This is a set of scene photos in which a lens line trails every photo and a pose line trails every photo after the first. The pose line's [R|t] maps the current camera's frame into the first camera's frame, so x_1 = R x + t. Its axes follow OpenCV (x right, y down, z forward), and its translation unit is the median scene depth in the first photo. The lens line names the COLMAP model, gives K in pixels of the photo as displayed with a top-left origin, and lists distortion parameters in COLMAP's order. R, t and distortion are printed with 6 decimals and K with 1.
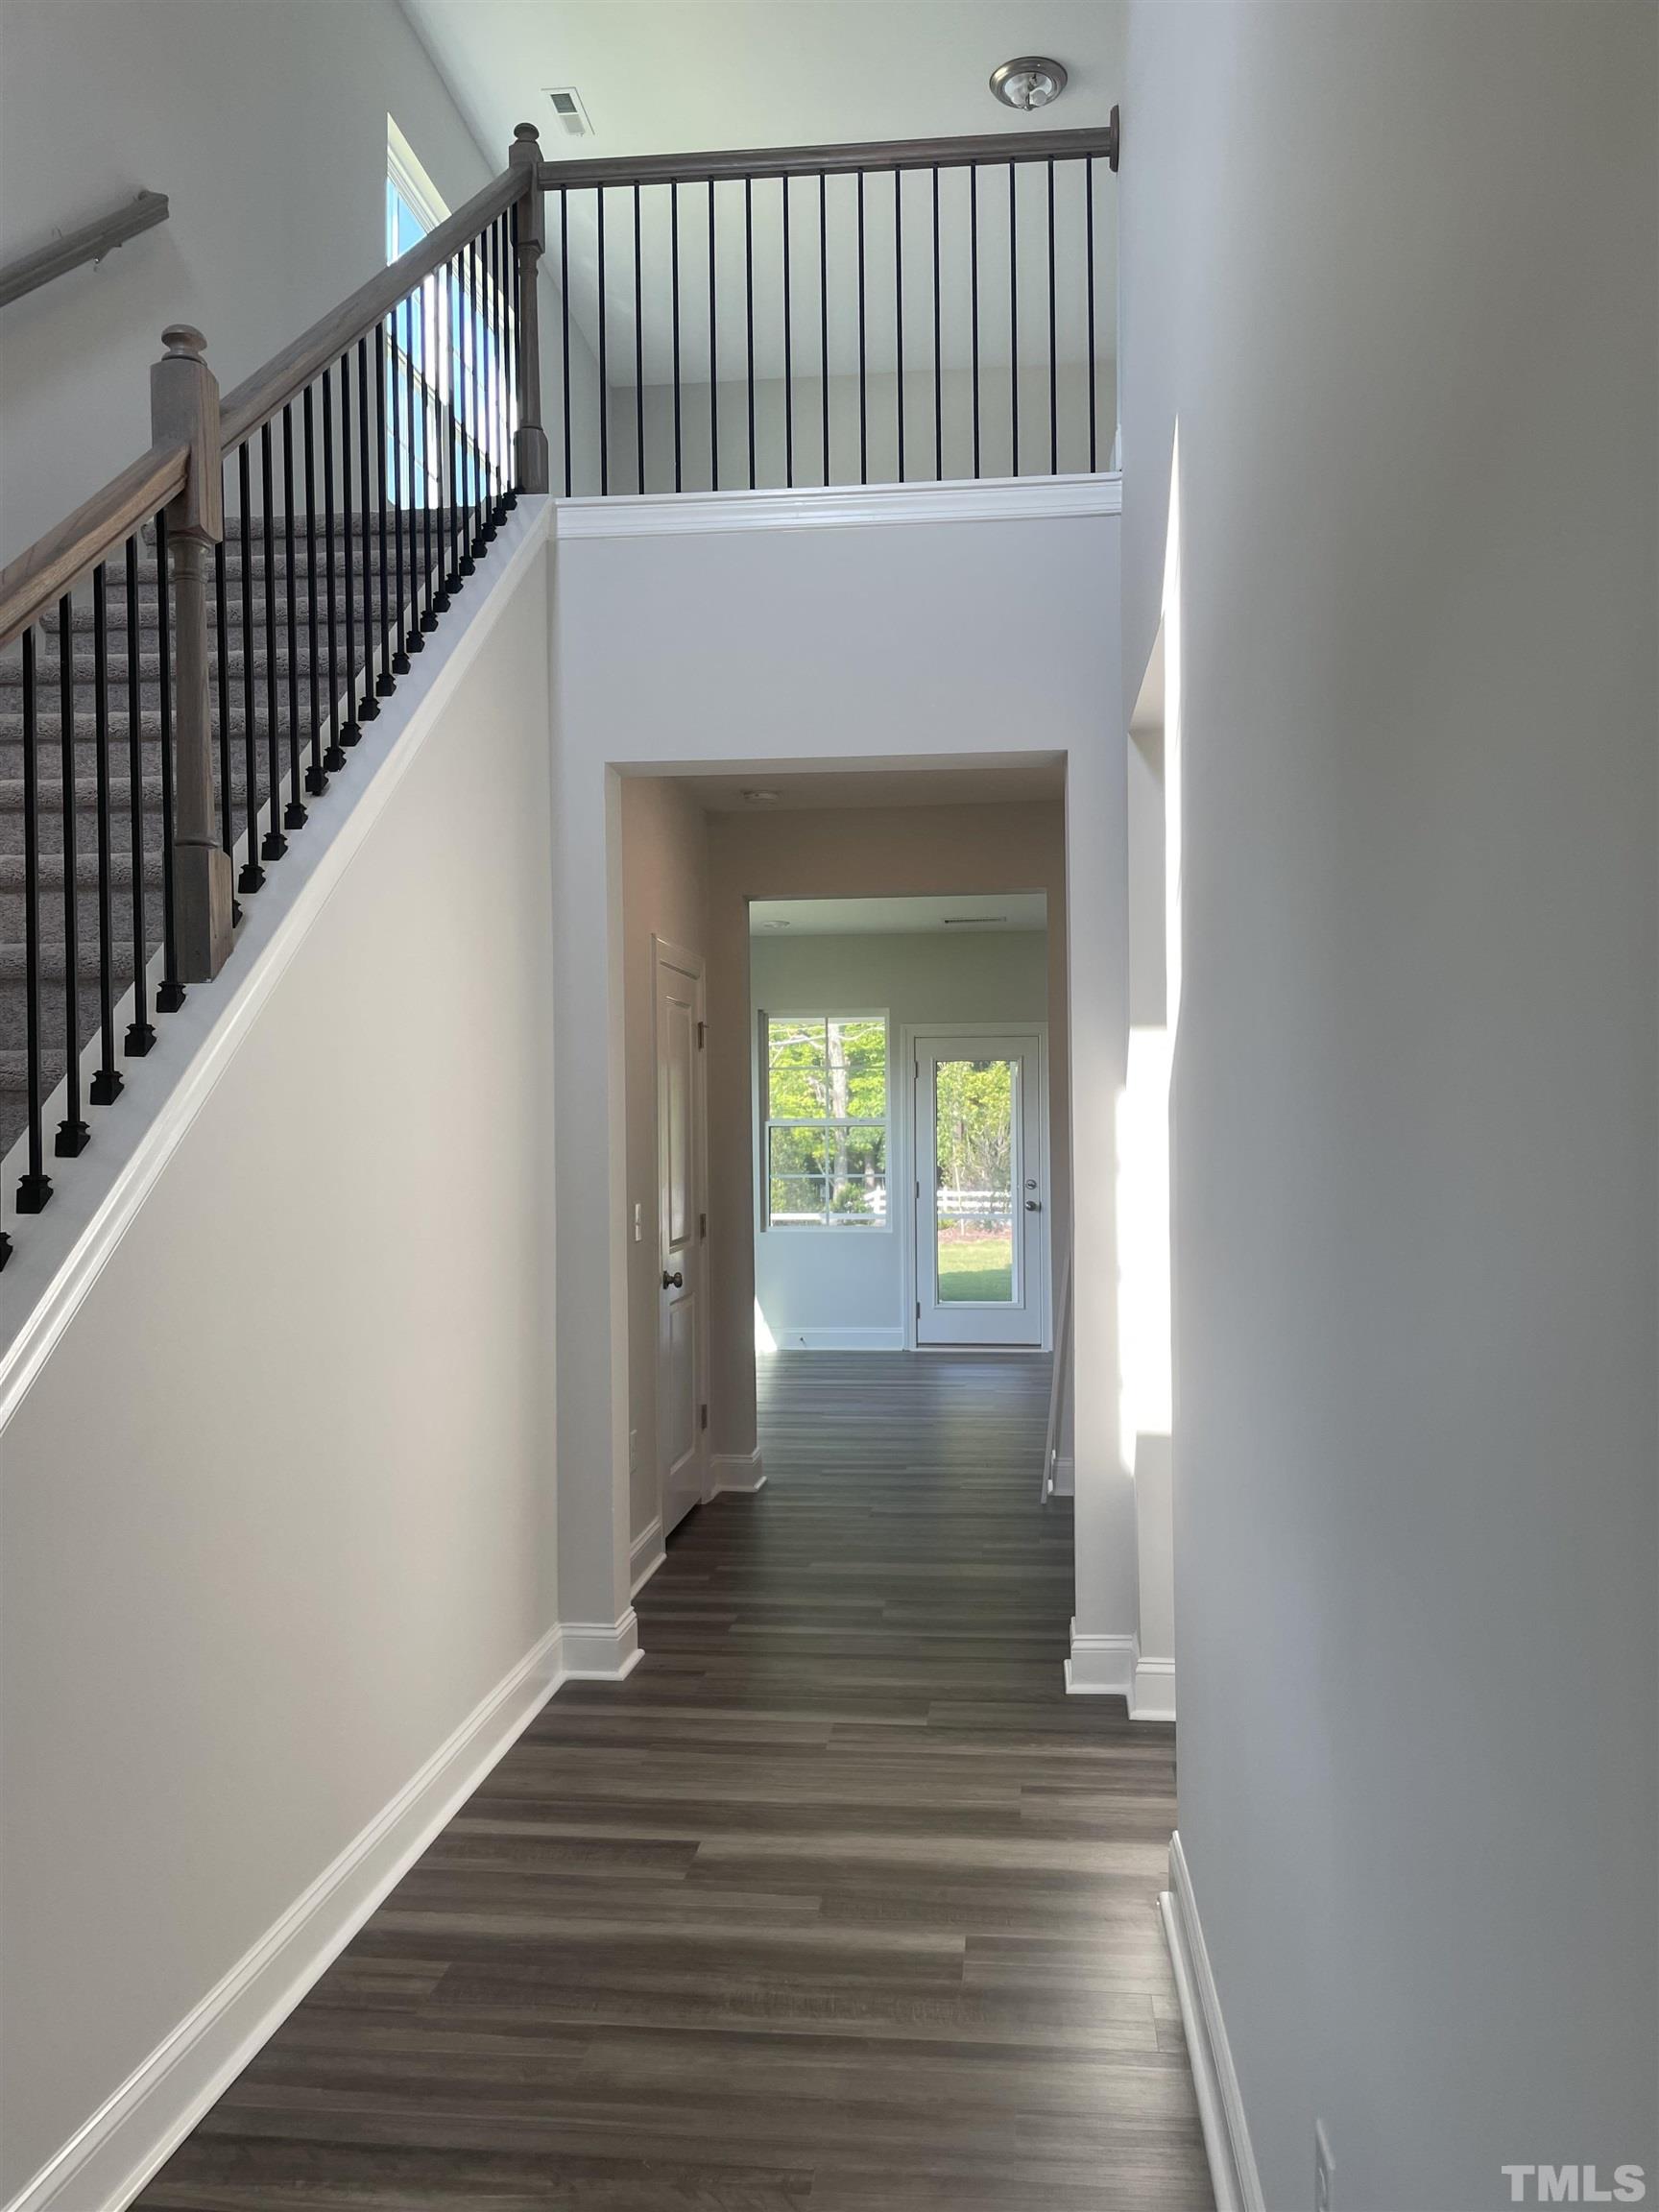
lens RADIAL K [[1700.4, 0, 833.8], [0, 1700.4, 1109.4], [0, 0, 1]] dist [0.045559, -0.050612]
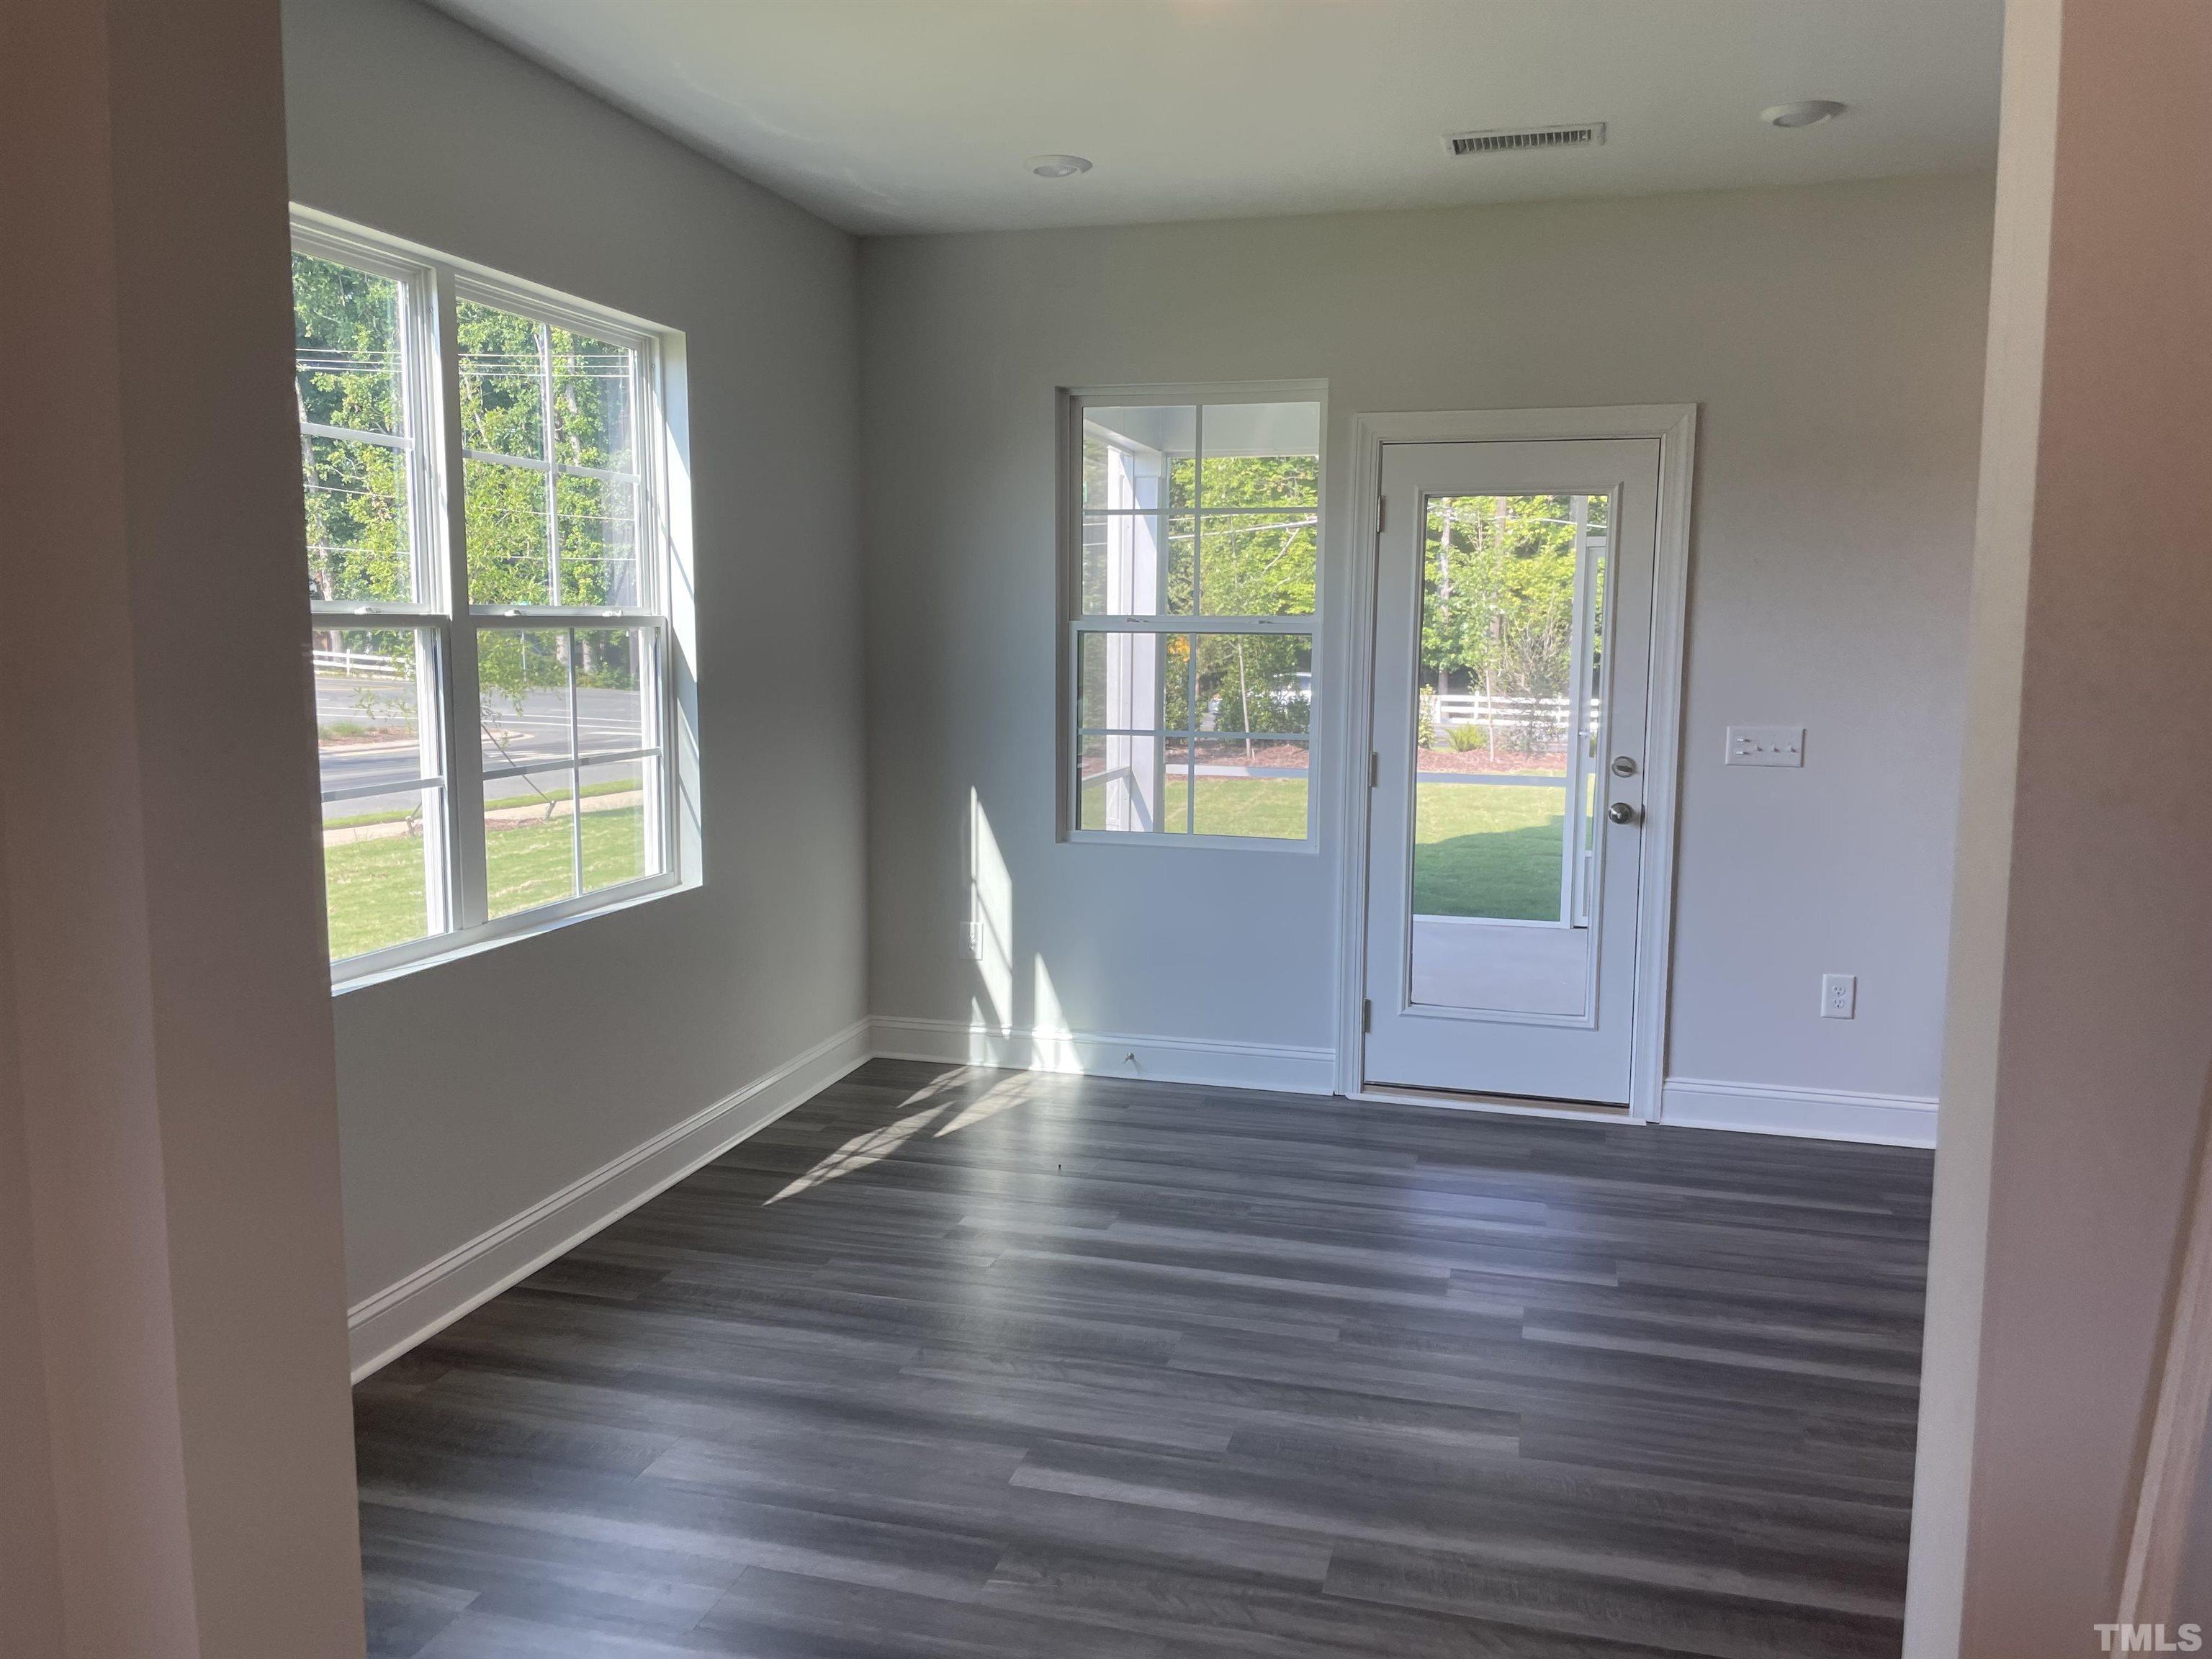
lens RADIAL K [[1700.4, 0, 1090.7], [0, 1700.4, 837.4], [0, 0, 1]] dist [0.045559, -0.050612]
pose [[0.987102, 0.032760, -0.156707, 0.045579], [-0.010807, 0.990242, 0.138938, 0.000963], [0.159730, -0.135452, 0.977824, 0.512555]]
